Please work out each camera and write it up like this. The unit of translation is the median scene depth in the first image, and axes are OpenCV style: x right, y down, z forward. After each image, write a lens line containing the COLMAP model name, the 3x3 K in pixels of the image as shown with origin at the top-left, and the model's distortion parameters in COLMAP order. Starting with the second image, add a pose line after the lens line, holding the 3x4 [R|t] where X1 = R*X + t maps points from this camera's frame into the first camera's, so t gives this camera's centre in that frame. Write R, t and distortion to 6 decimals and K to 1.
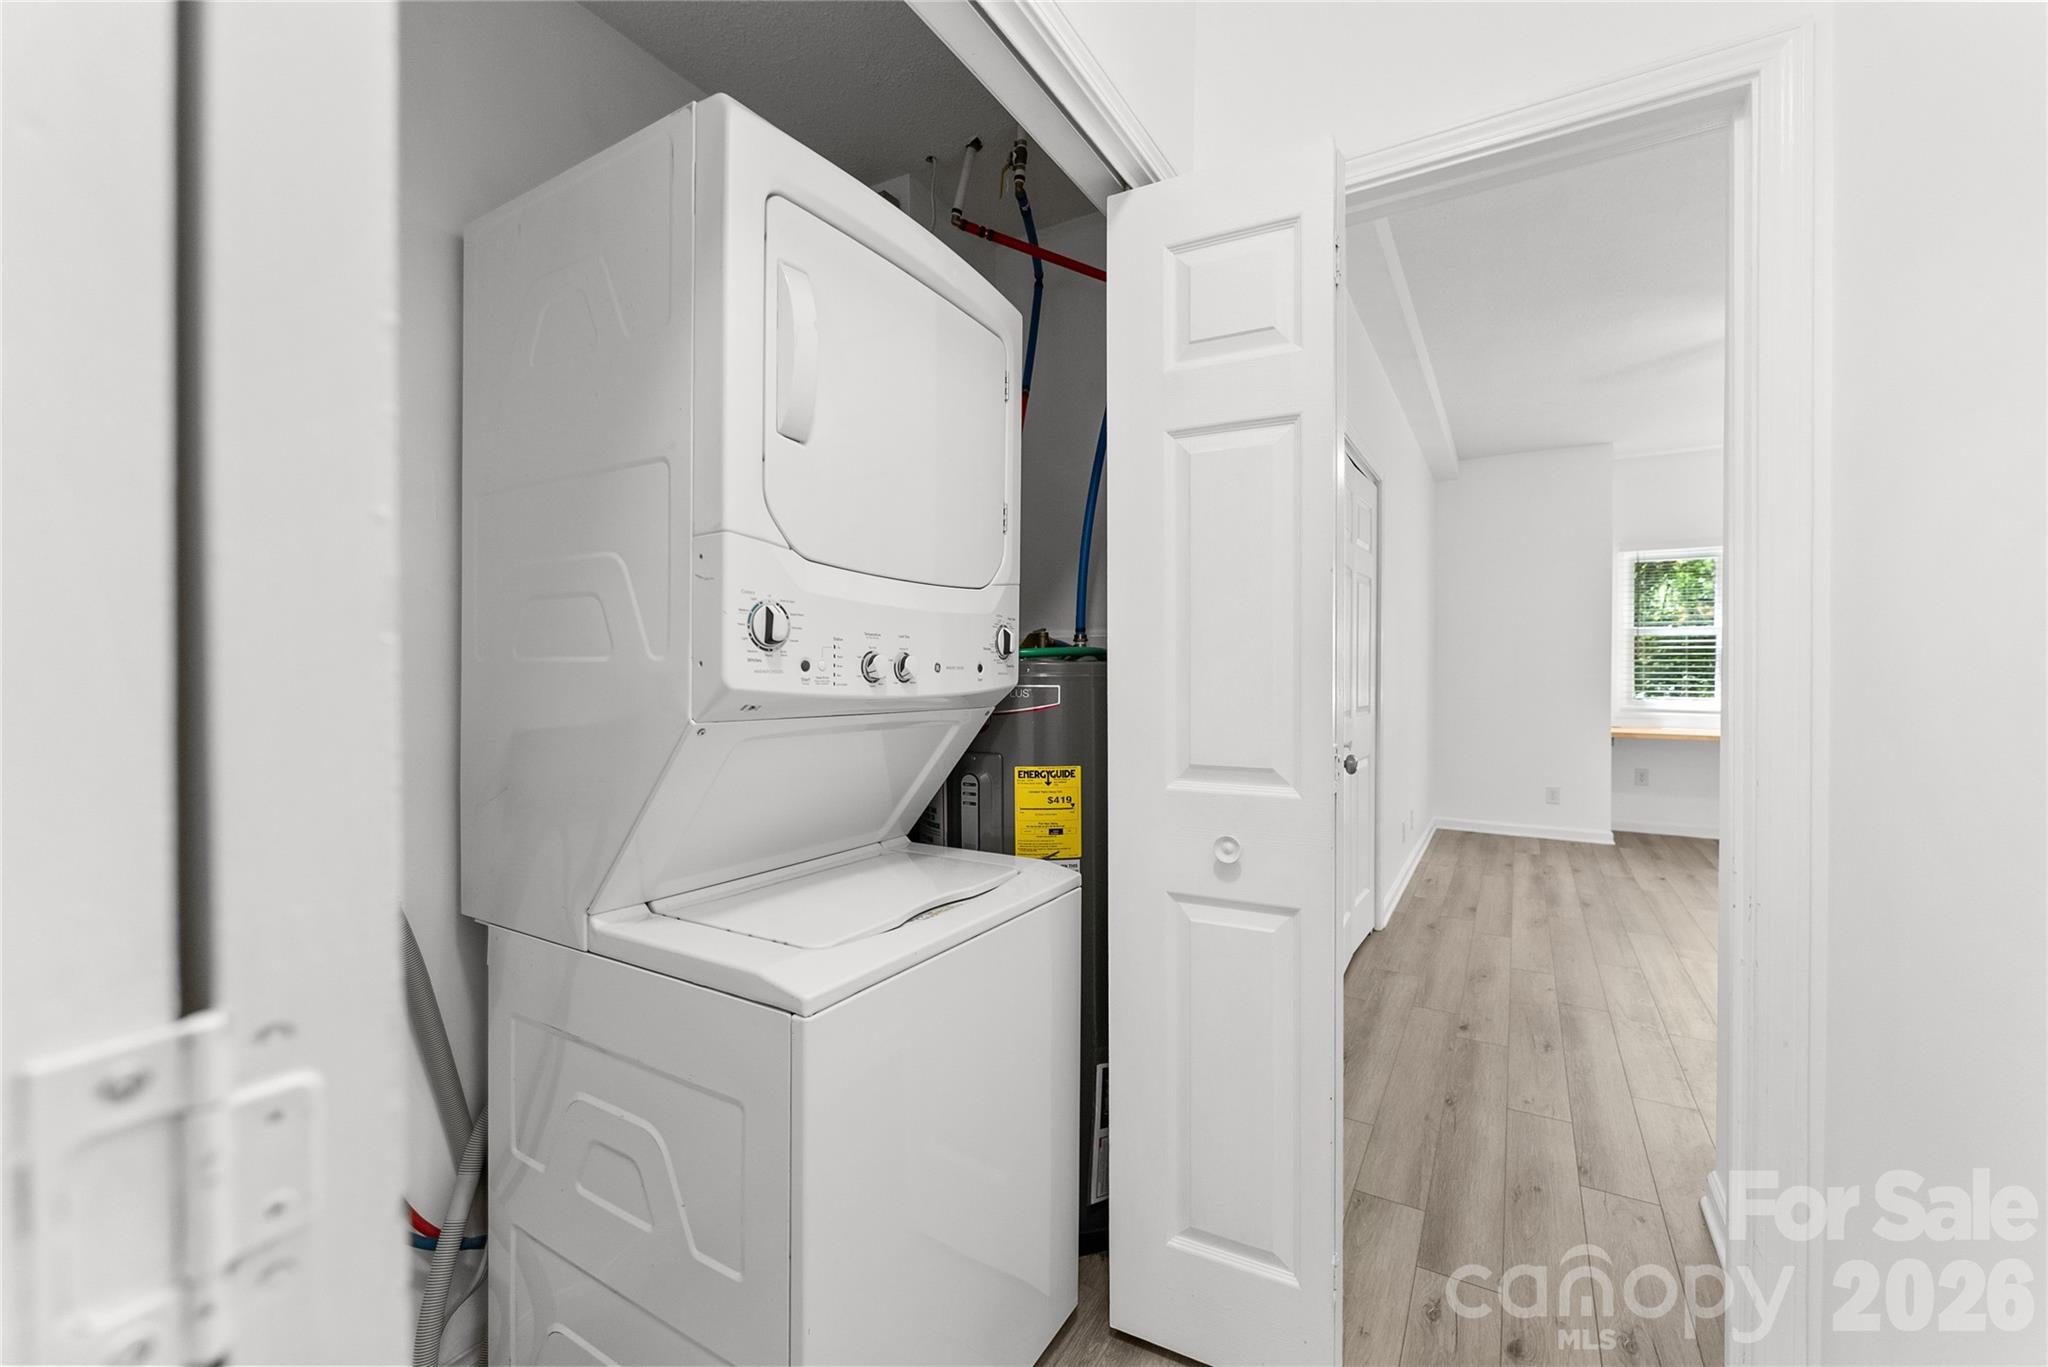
lens RADIAL K [[822.4, 0, 1030.8], [0, 822.4, 675.6], [0, 0, 1]] dist [-0.001080, -0.000835]
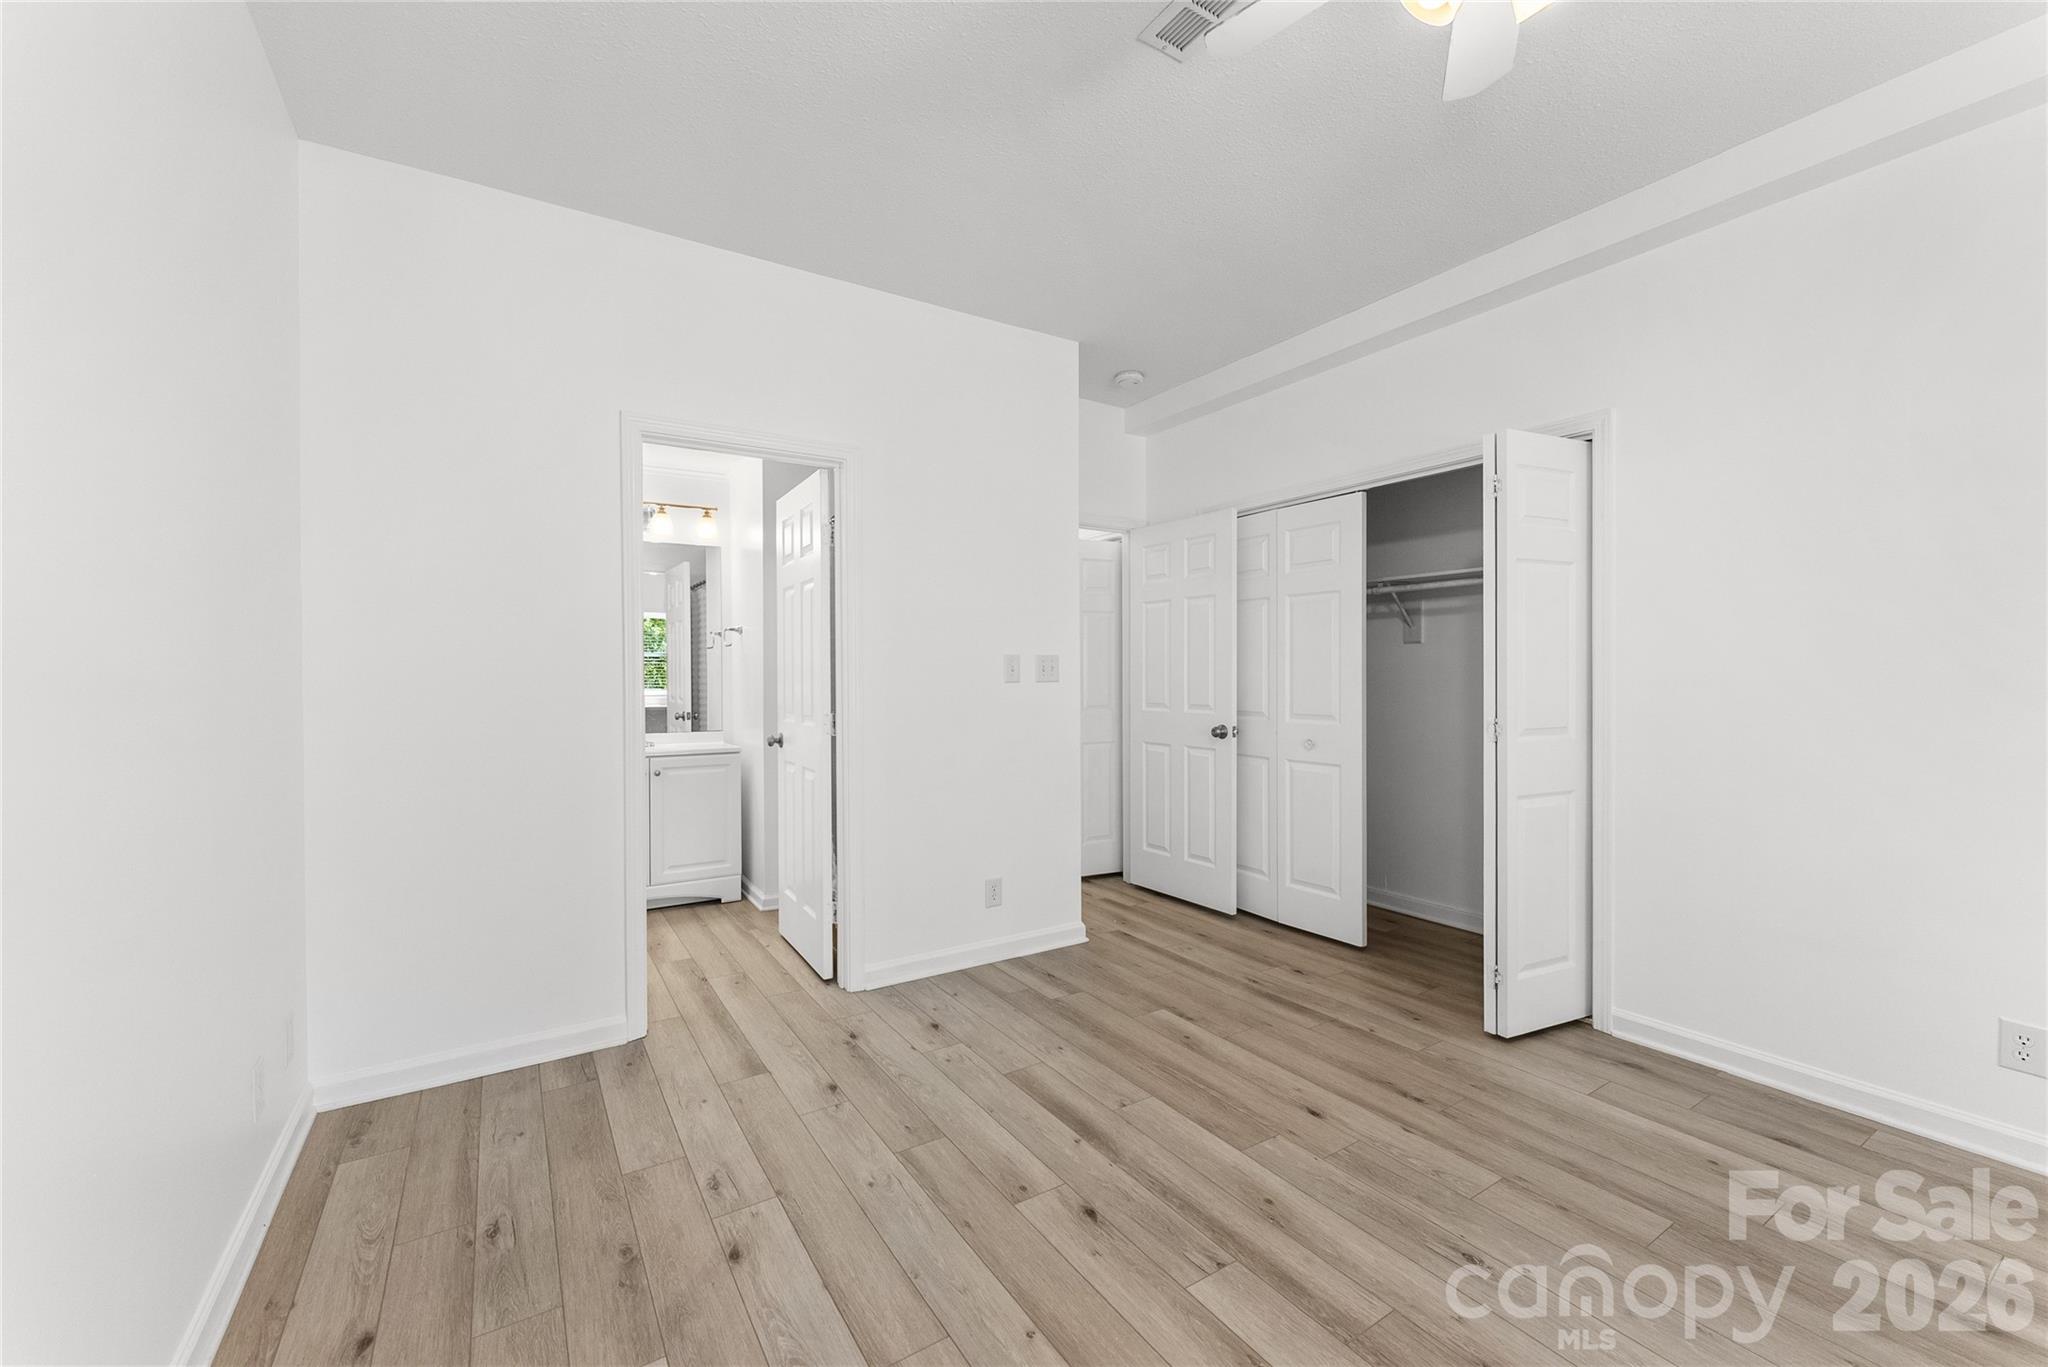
lens RADIAL K [[822.4, 0, 1030.2], [0, 822.4, 685.2], [0, 0, 1]] dist [-0.001080, -0.000835]
pose [[-0.444738, 0.010874, -0.895594, 0.969885], [-0.000858, 0.999921, 0.012567, -0.010961], [0.895660, 0.006357, -0.444694, 0.633976]]
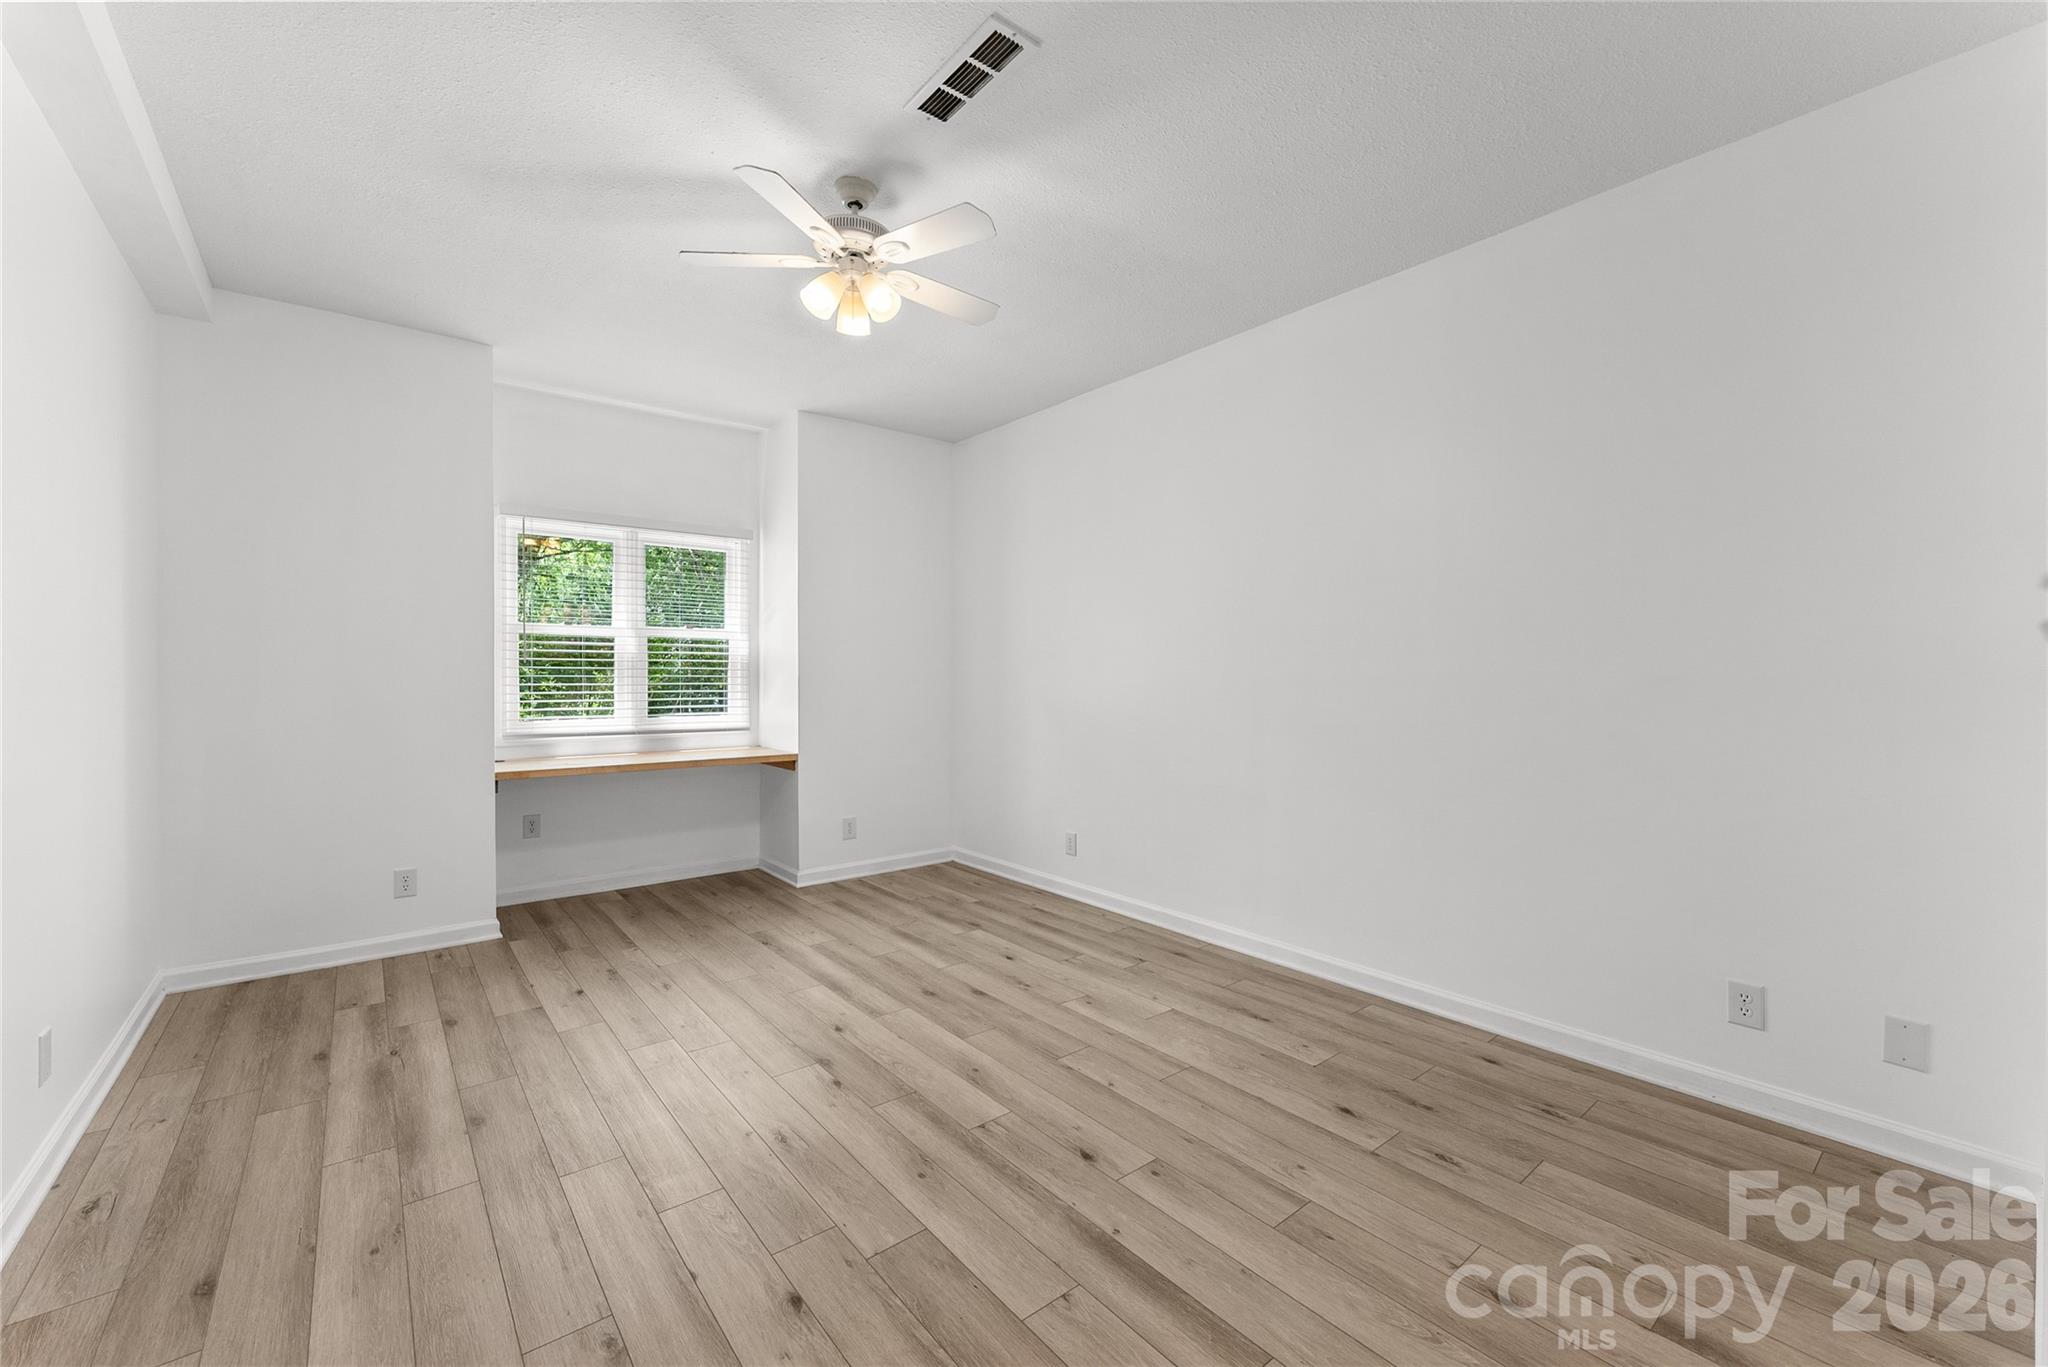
lens RADIAL K [[822.4, 0, 1028.3], [0, 822.4, 676.3], [0, 0, 1]] dist [-0.001080, -0.000835]
pose [[0.343980, -0.004684, 0.938965, 0.238544], [0.006108, 0.999978, 0.002751, -0.011654], [-0.938957, 0.004789, 0.344001, 0.381865]]
